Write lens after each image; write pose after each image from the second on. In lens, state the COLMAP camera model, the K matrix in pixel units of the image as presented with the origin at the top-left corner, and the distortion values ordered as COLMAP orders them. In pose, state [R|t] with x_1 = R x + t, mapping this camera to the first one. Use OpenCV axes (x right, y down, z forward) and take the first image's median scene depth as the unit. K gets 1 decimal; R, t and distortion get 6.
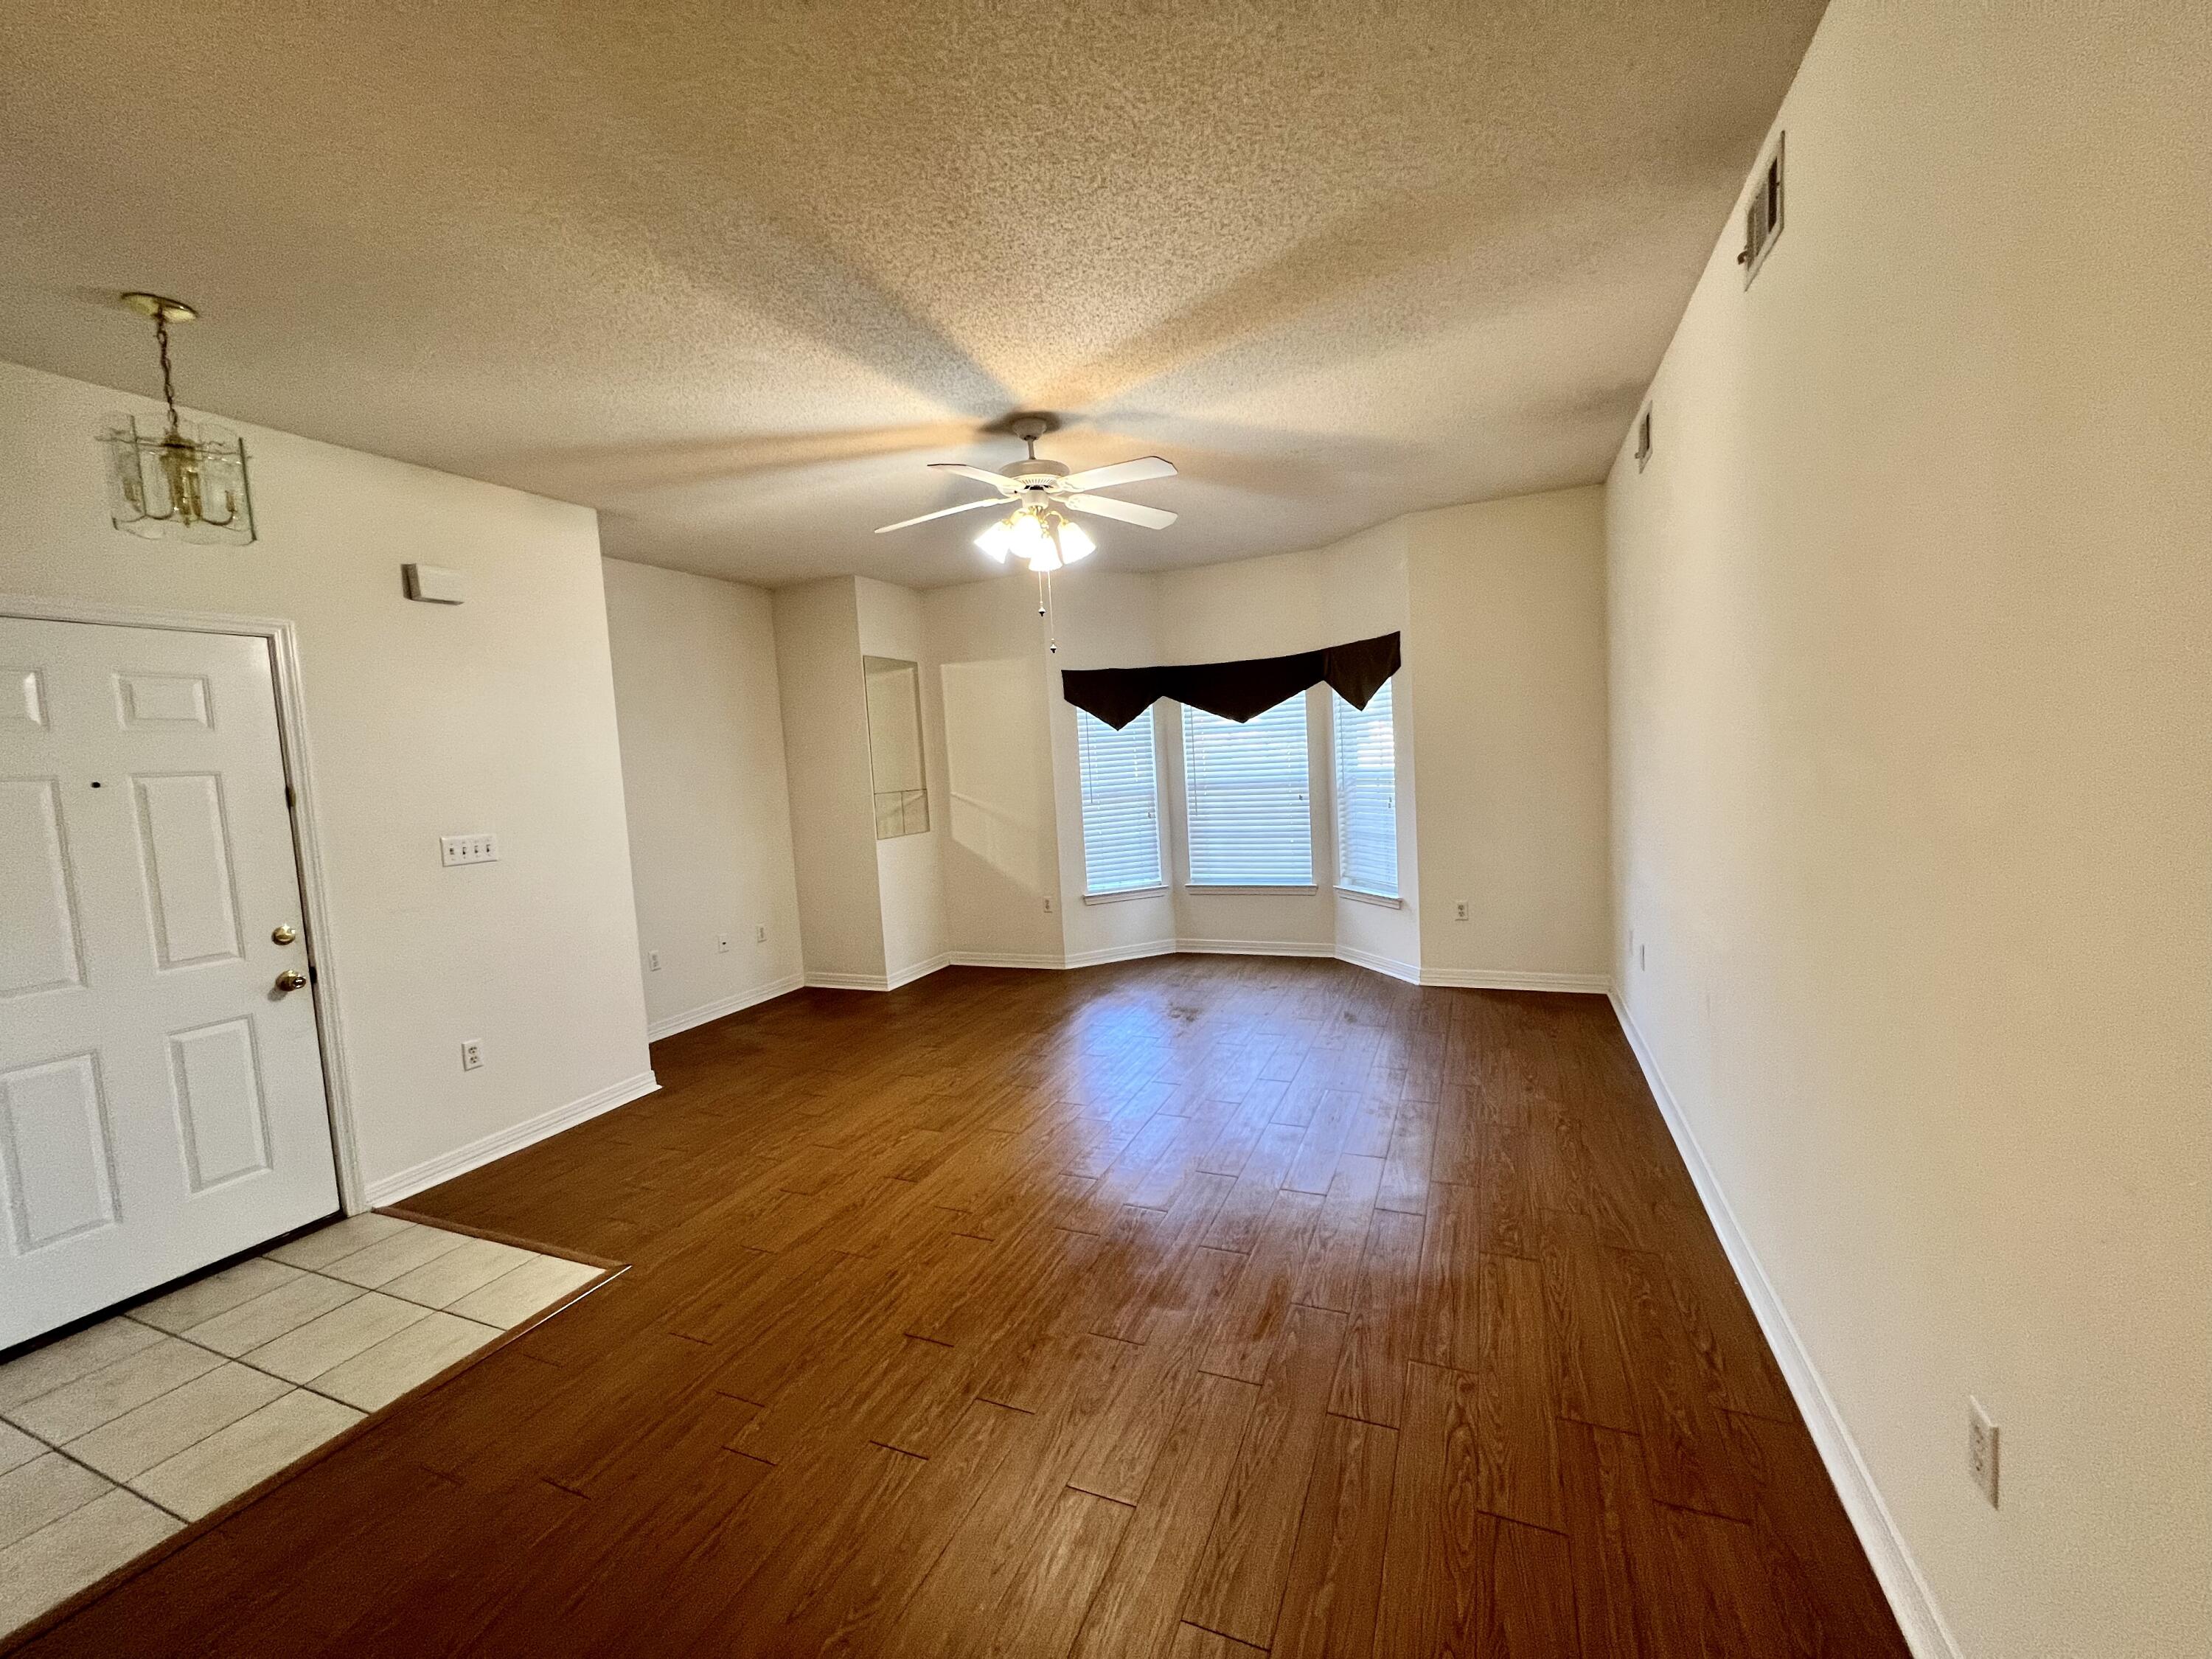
lens RADIAL K [[885.0, 0, 1105.4], [0, 885.0, 826.2], [0, 0, 1]] dist [-0.002393, 0.000532]
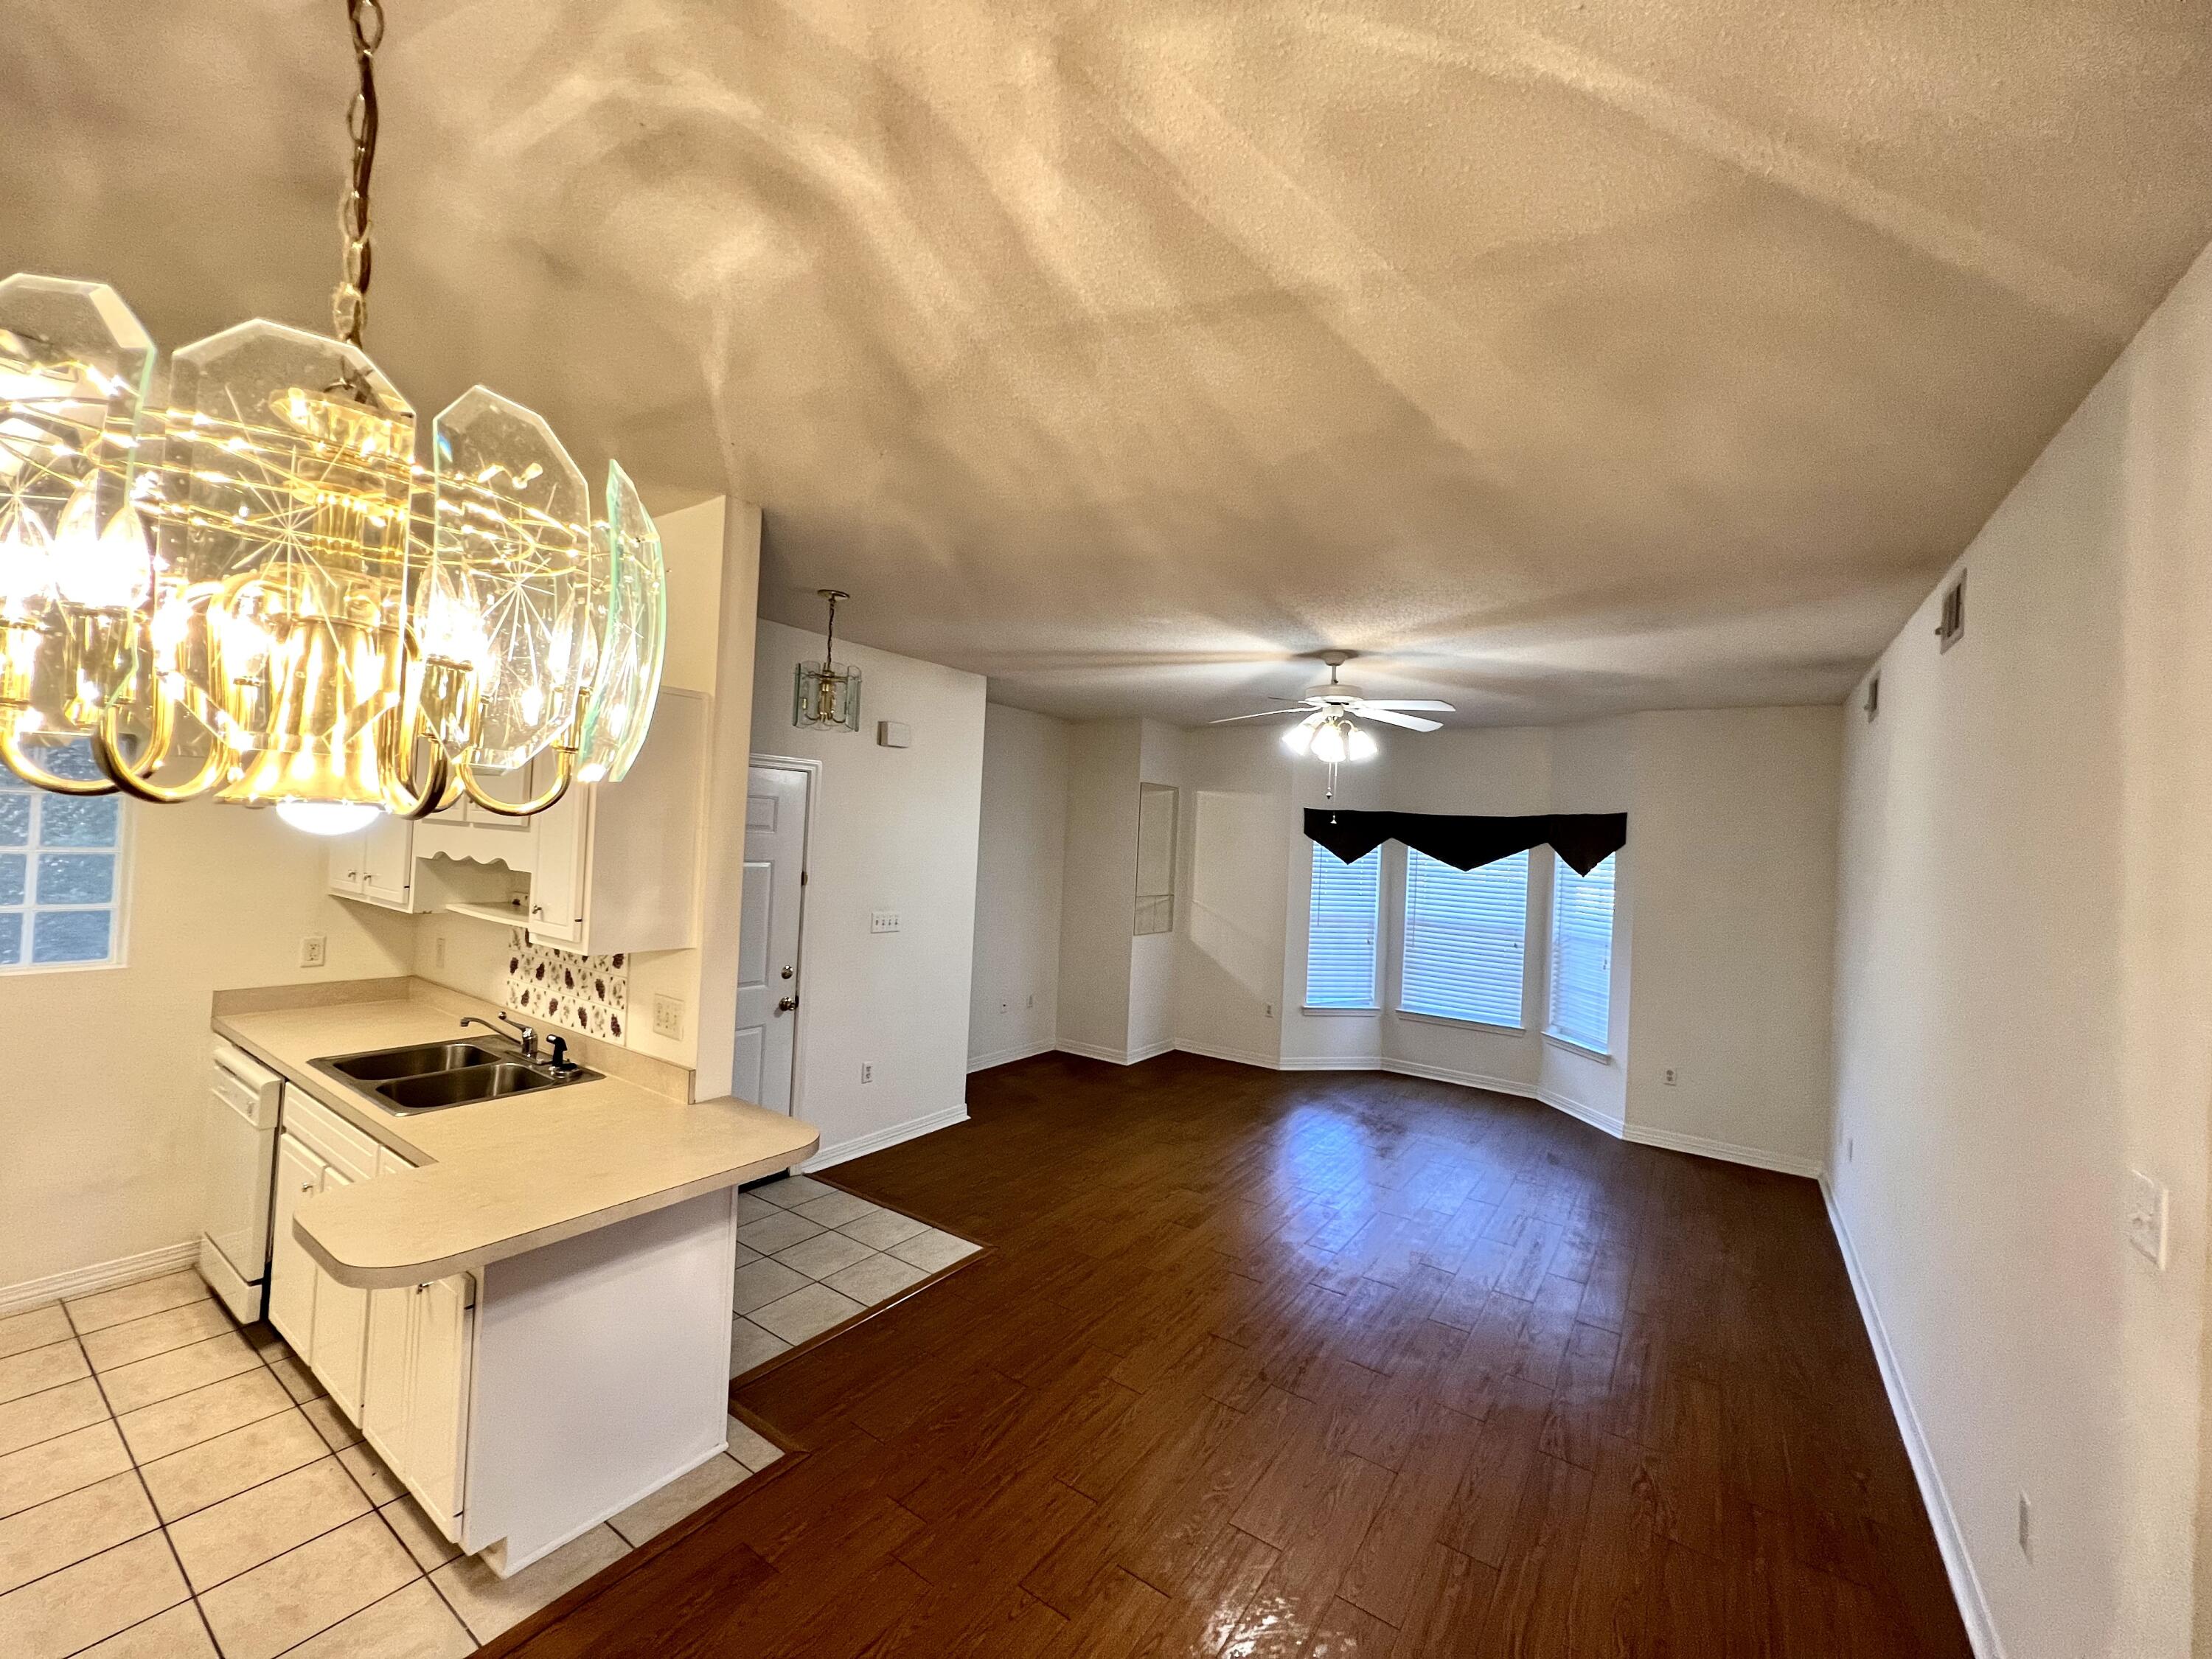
lens RADIAL K [[885.0, 0, 1104.8], [0, 885.0, 824.9], [0, 0, 1]] dist [-0.002393, 0.000532]
pose [[0.974820, 0.104174, -0.197166, -0.131610], [-0.121366, 0.989602, -0.077186, -0.060365], [0.187075, 0.099172, 0.977327, -0.315086]]
